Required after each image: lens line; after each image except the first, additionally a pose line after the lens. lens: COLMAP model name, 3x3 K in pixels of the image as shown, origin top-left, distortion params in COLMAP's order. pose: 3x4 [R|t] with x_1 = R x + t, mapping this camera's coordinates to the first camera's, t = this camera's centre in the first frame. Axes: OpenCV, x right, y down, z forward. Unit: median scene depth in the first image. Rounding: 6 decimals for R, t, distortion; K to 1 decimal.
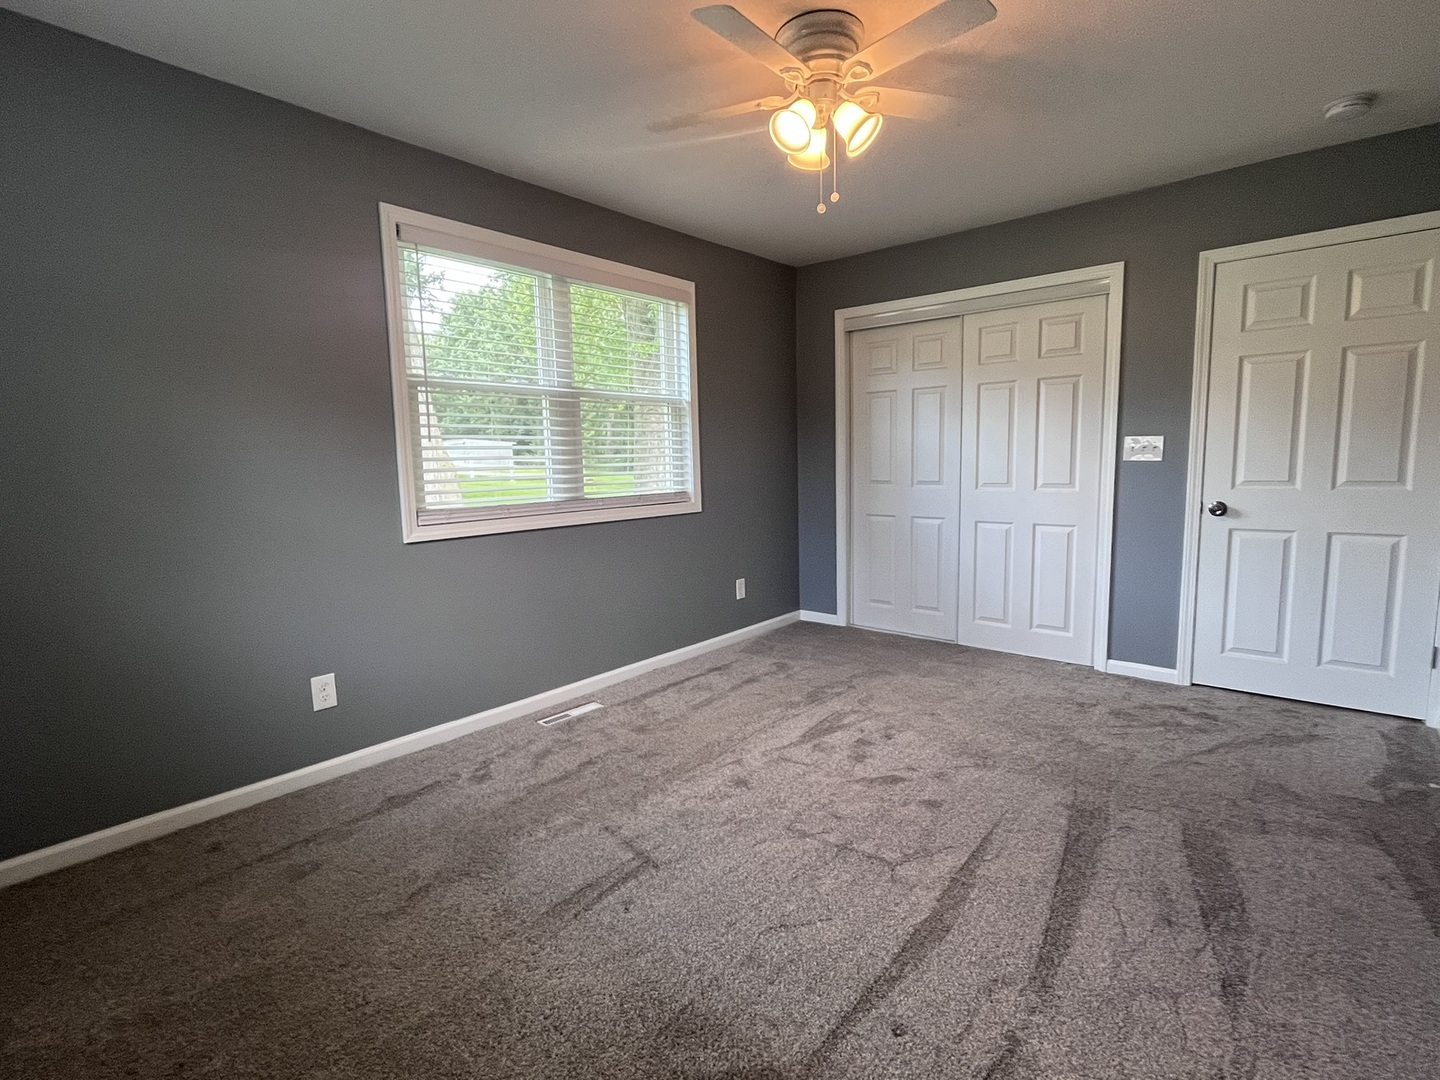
lens RADIAL K [[690.2, 0, 716.5], [0, 690.2, 543.9], [0, 0, 1]] dist [-0.001164, -0.000436]
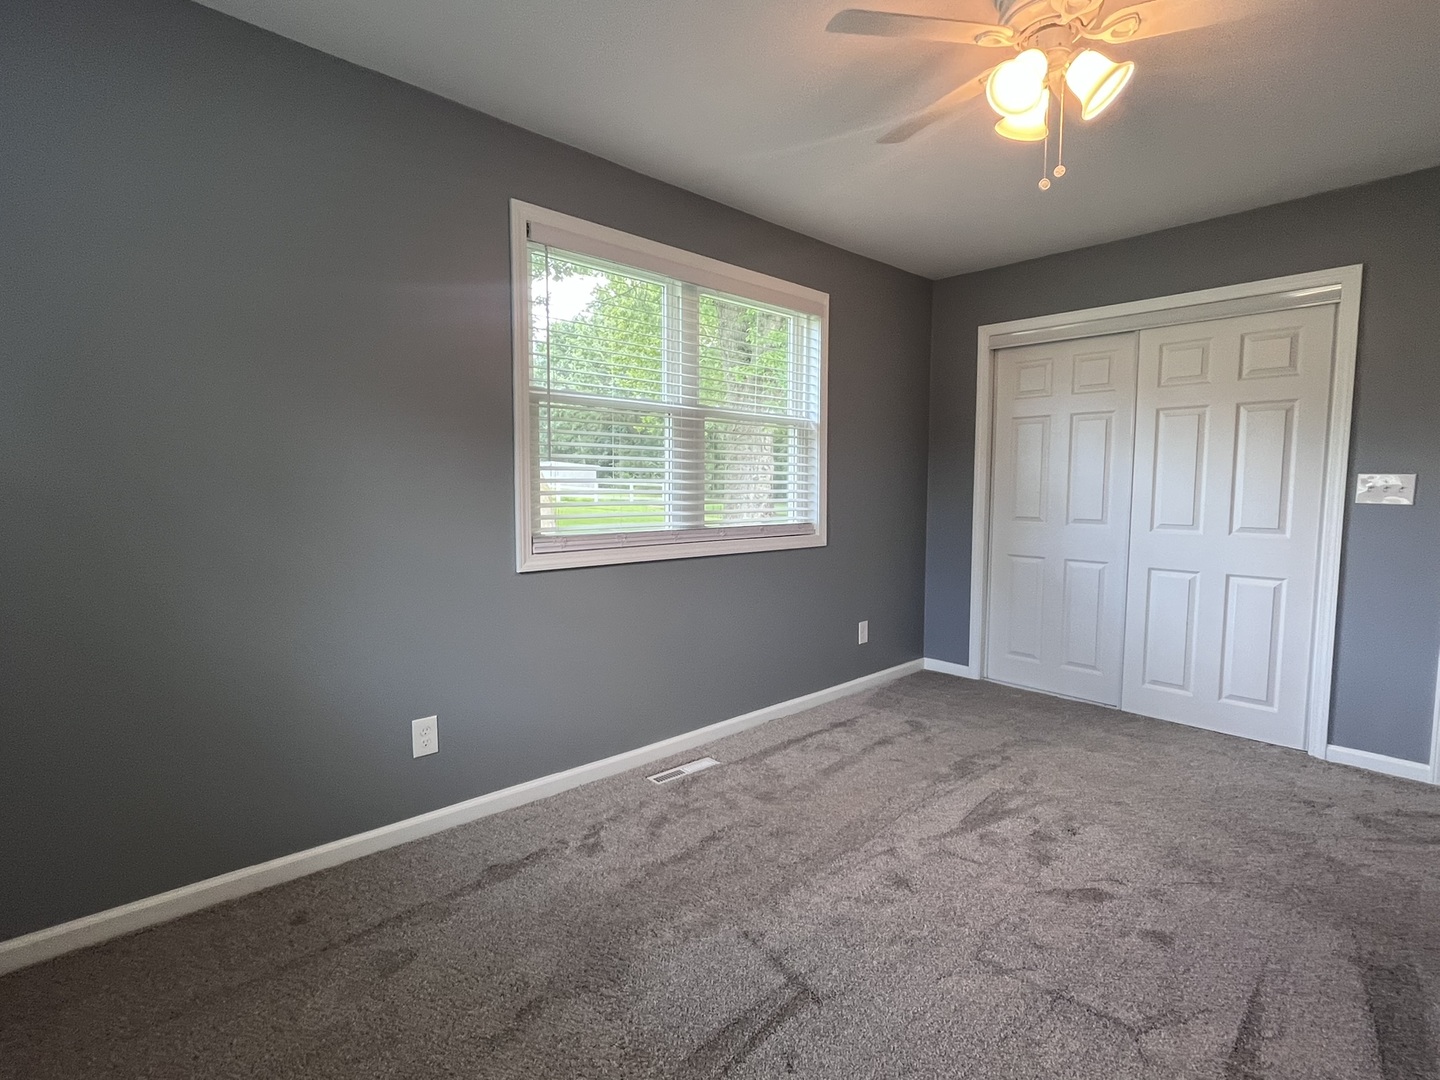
lens RADIAL K [[690.2, 0, 716.1], [0, 690.2, 544.3], [0, 0, 1]] dist [-0.001164, -0.000436]
pose [[0.993508, 0.035101, -0.108208, -0.086831], [-0.039153, 0.998601, -0.035549, -0.014031], [0.106809, 0.039555, 0.993492, 0.116590]]
